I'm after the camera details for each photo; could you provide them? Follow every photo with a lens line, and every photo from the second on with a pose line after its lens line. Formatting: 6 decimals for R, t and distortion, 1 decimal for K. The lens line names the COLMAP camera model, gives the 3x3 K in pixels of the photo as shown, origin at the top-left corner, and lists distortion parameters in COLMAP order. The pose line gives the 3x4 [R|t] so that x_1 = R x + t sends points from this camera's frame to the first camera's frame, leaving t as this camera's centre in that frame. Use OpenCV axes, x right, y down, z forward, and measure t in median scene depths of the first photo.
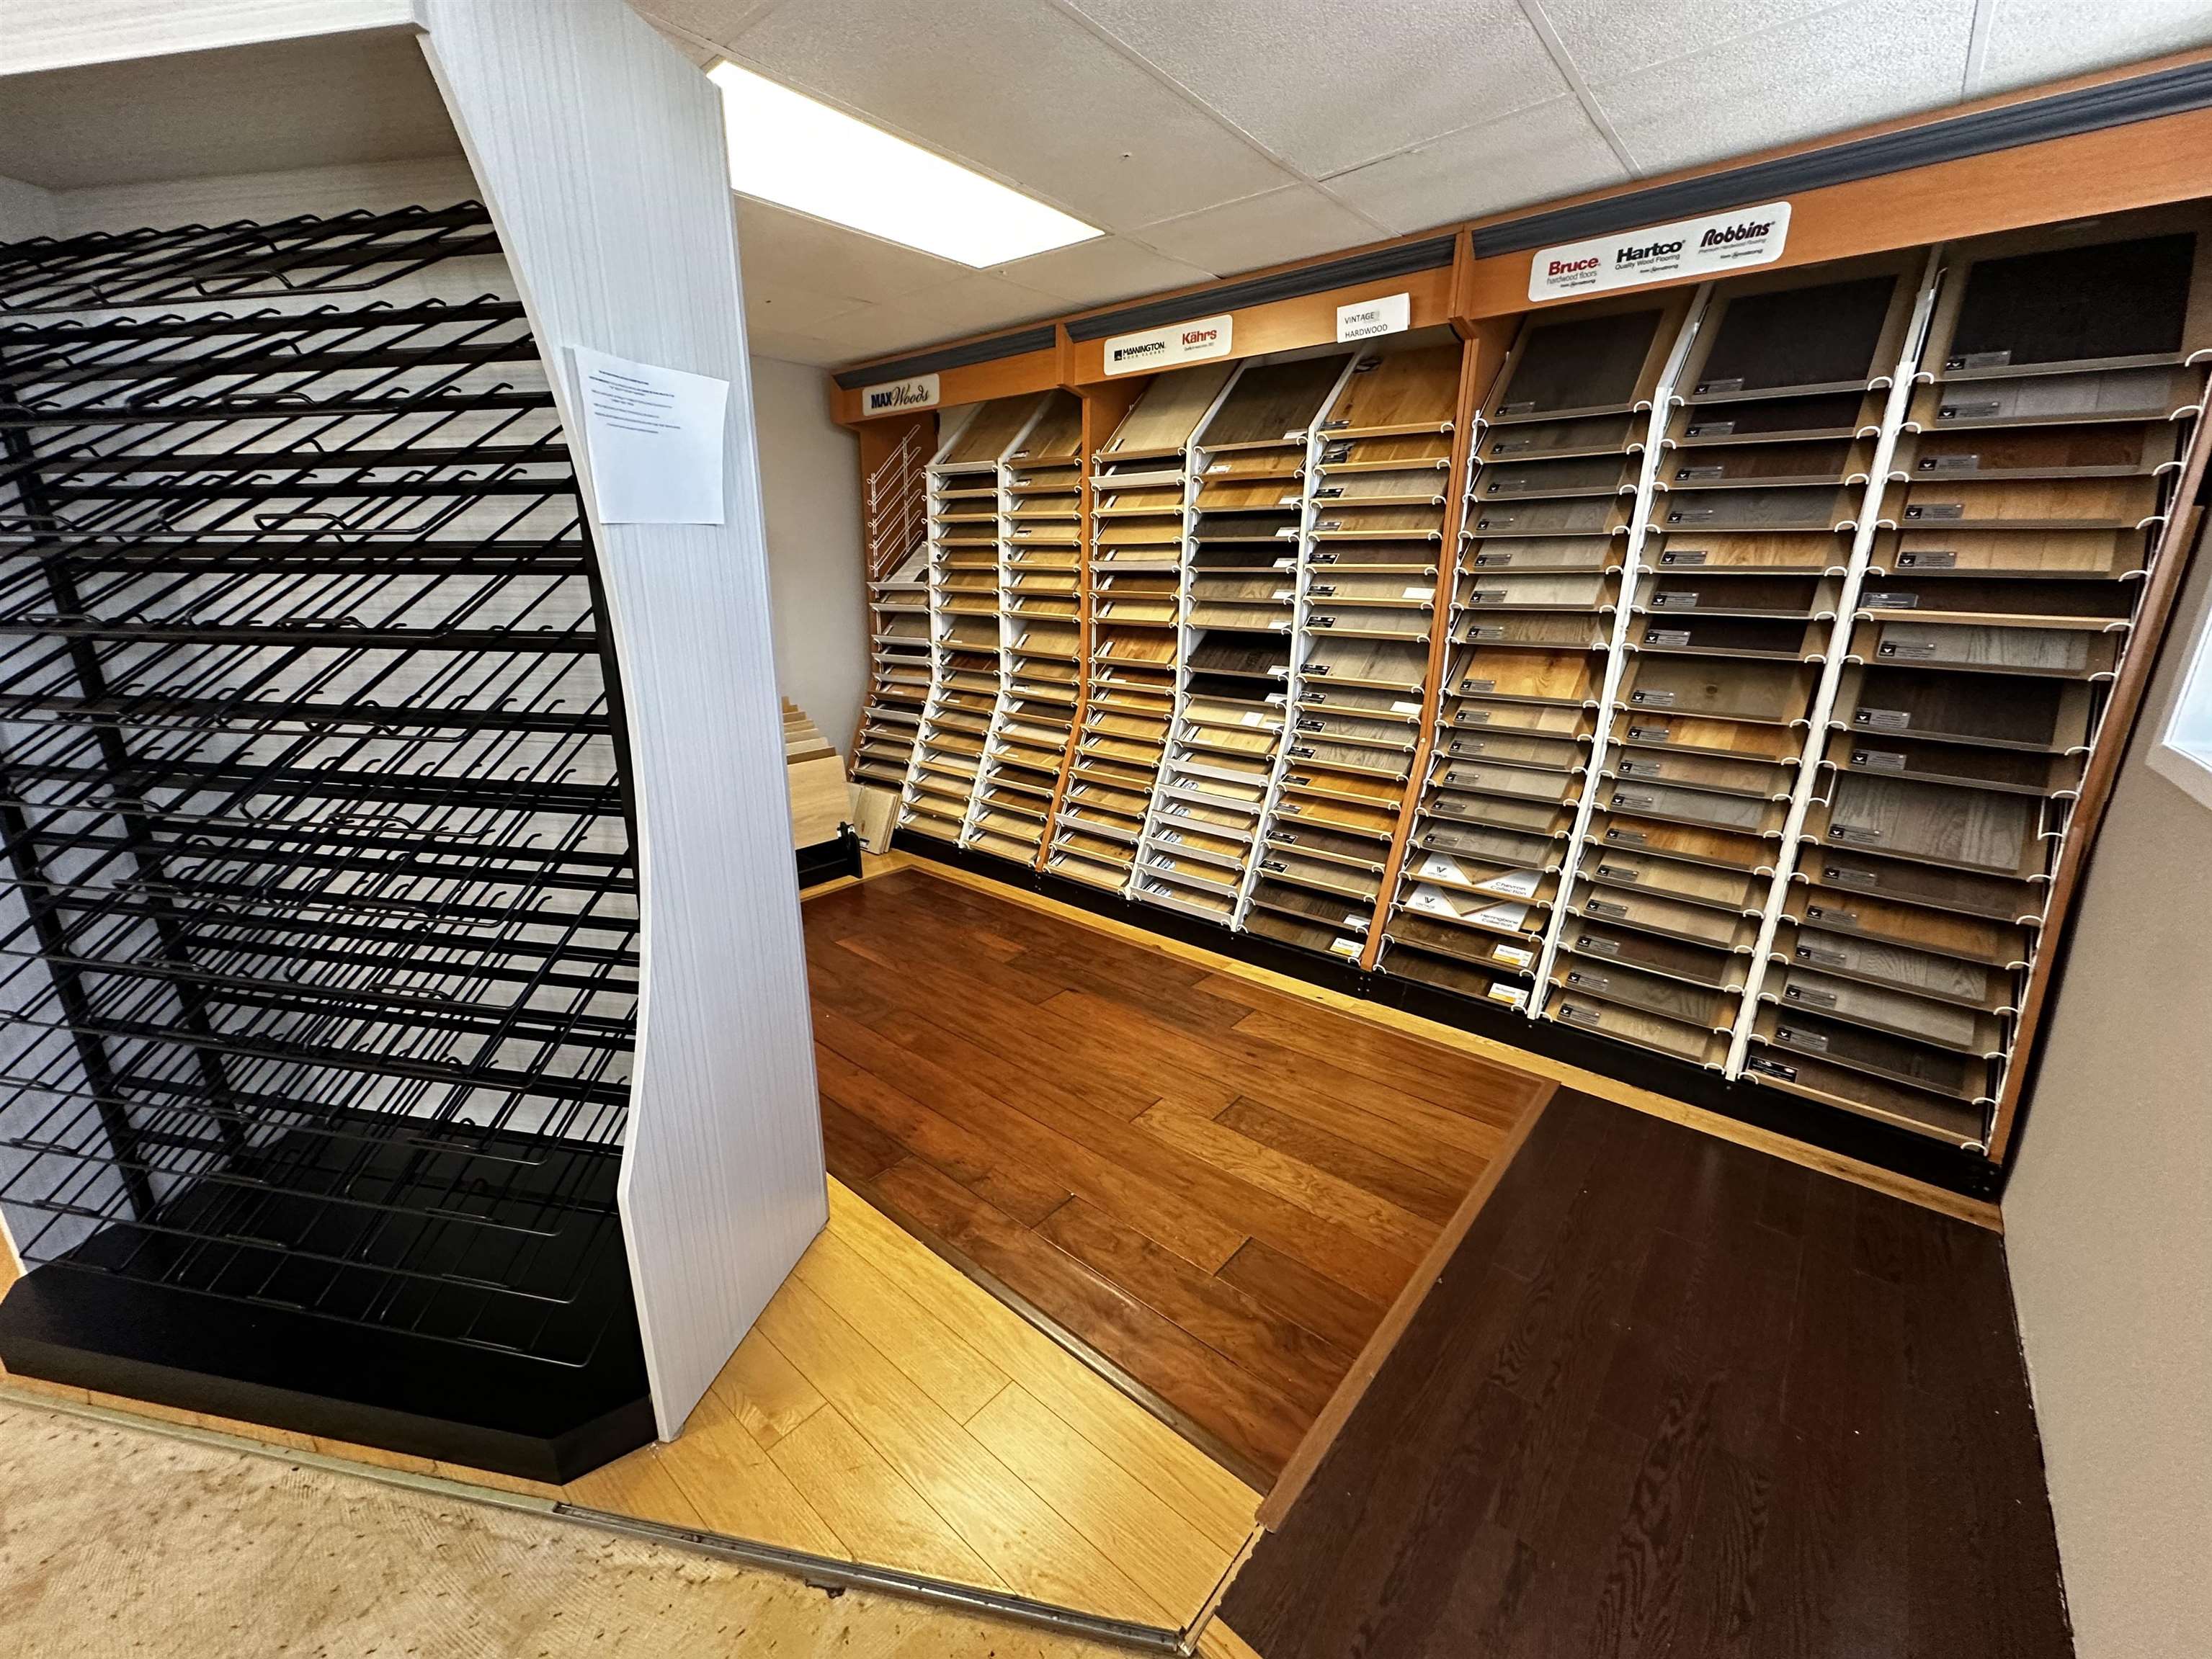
lens RADIAL K [[881.4, 0, 1105.6], [0, 881.4, 831.4], [0, 0, 1]] dist [-0.003511, 0.000801]
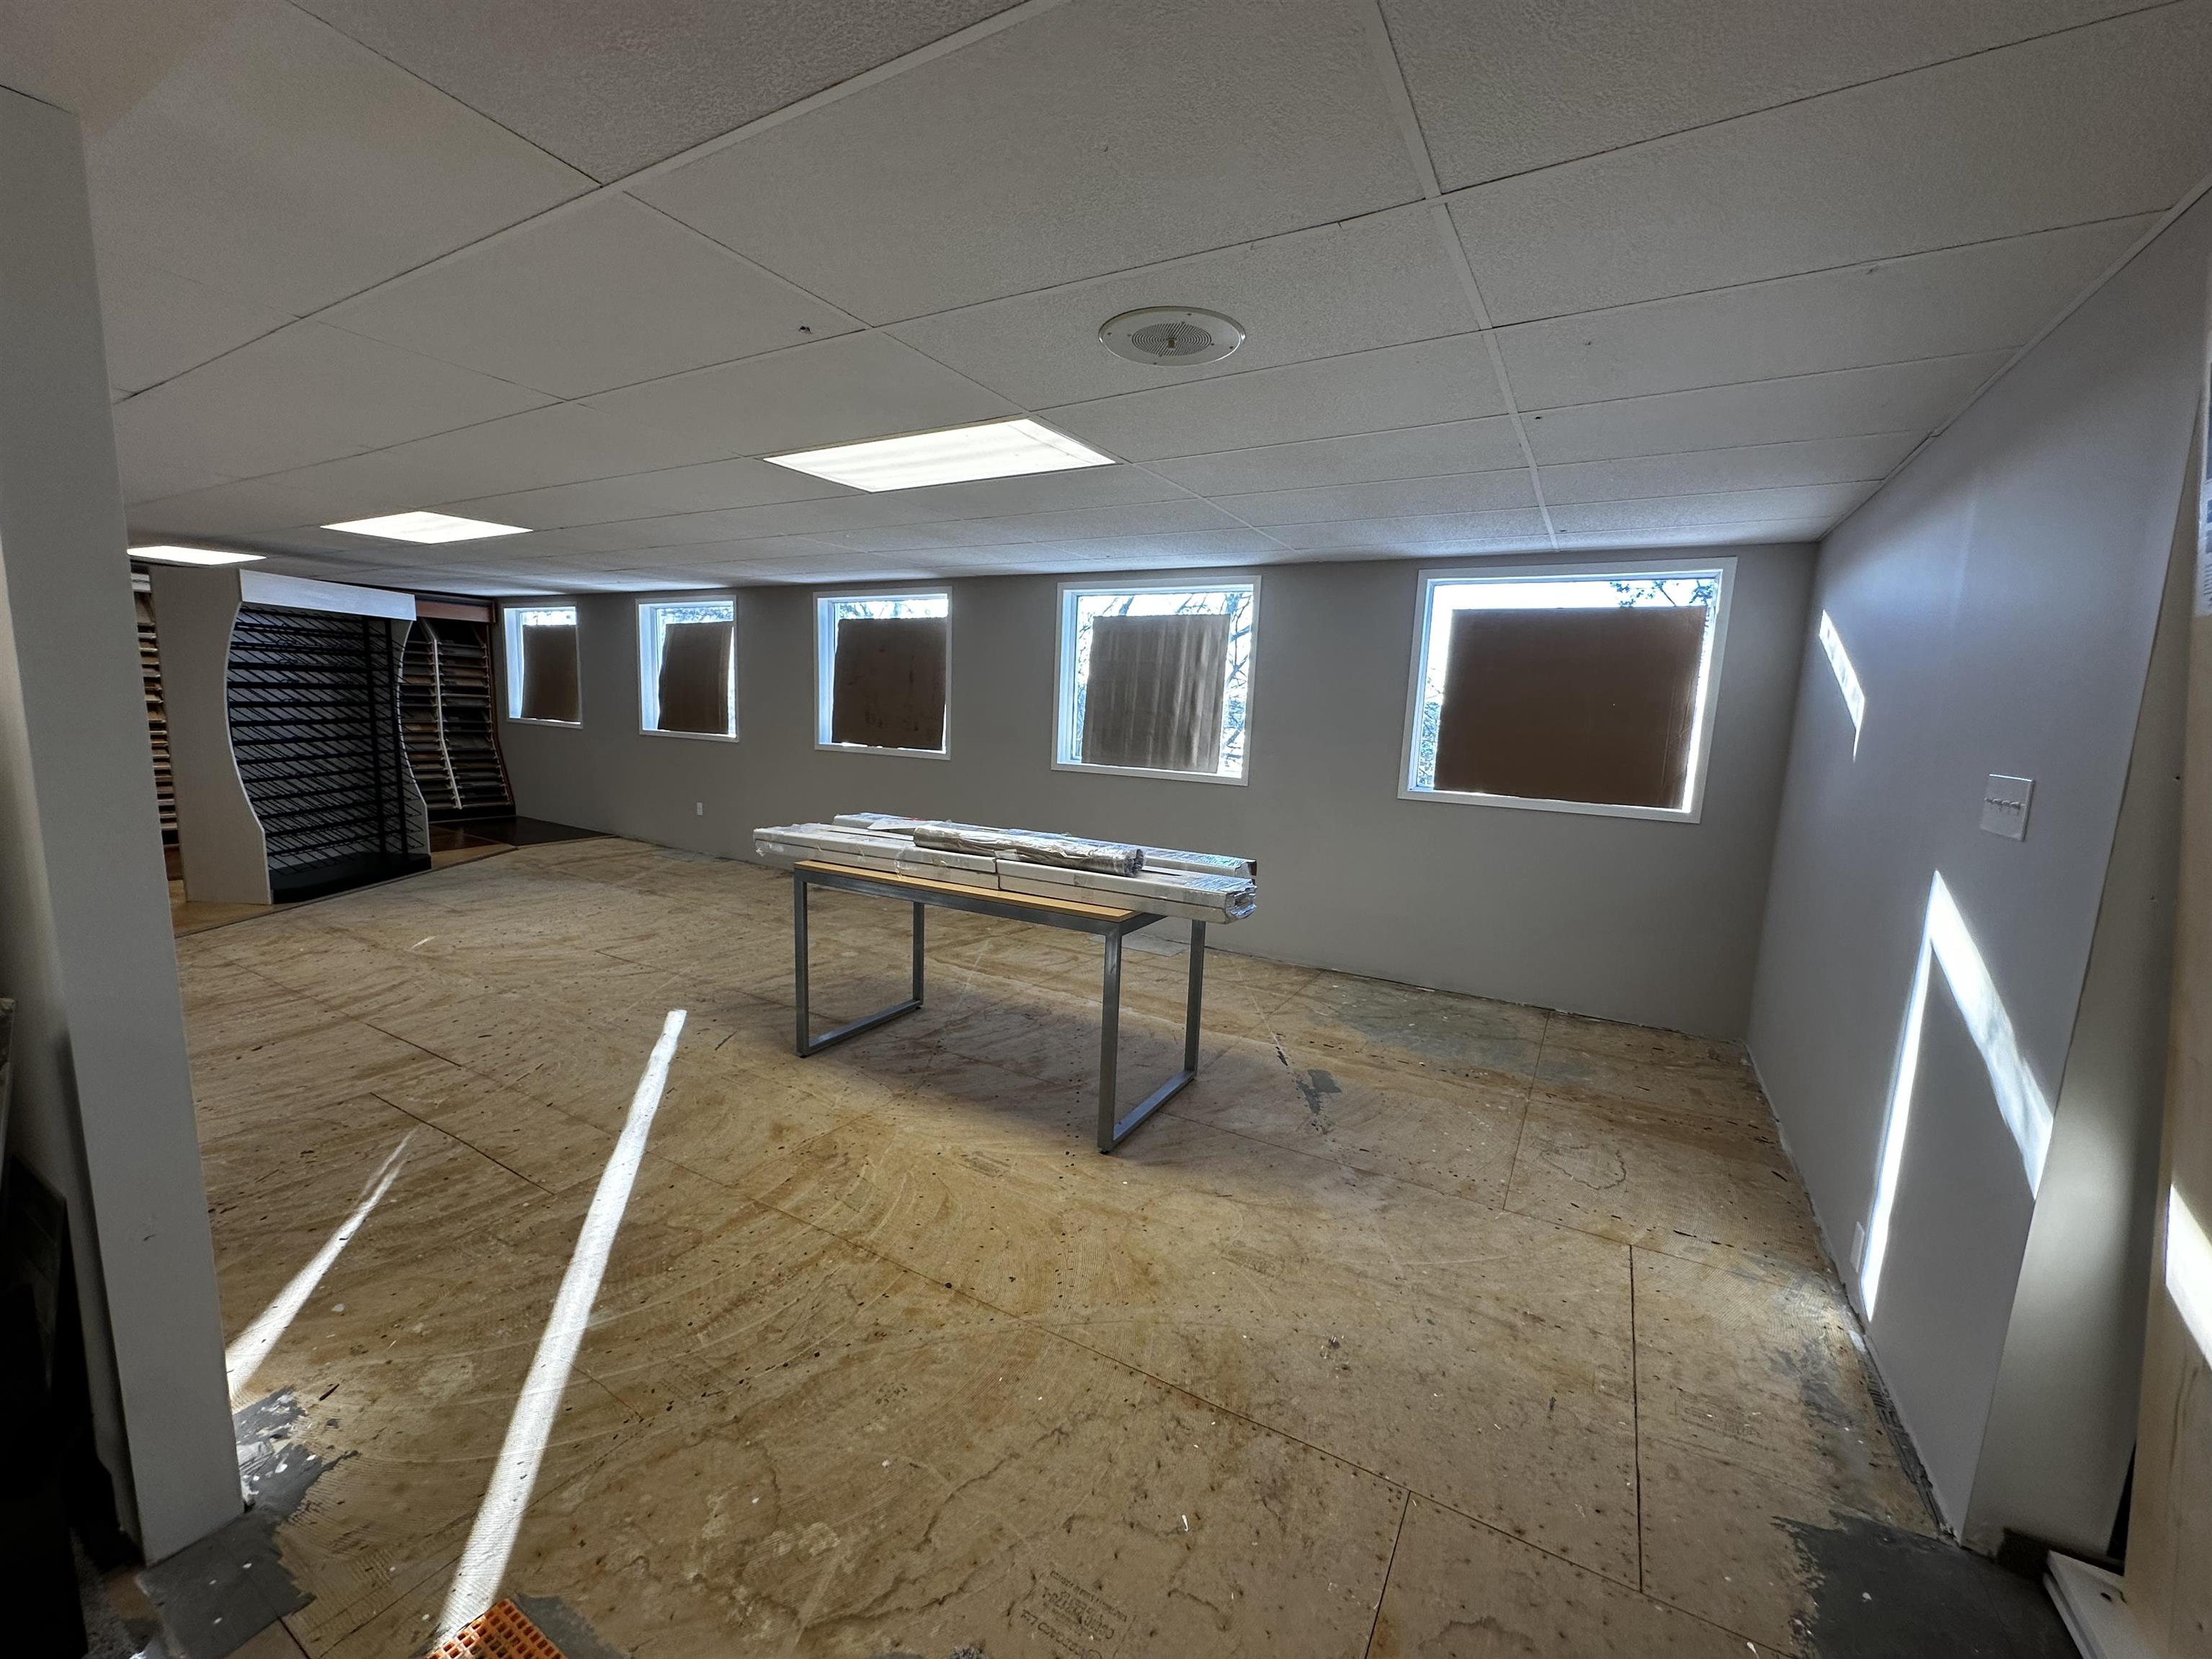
lens RADIAL K [[881.4, 0, 1105.6], [0, 881.4, 831.4], [0, 0, 1]] dist [-0.003511, 0.000801]
pose [[-0.174620, -0.157468, 0.971963, -4.008150], [0.242337, 0.949892, 0.197430, 0.321536], [-0.954348, 0.270018, -0.127710, -1.361052]]
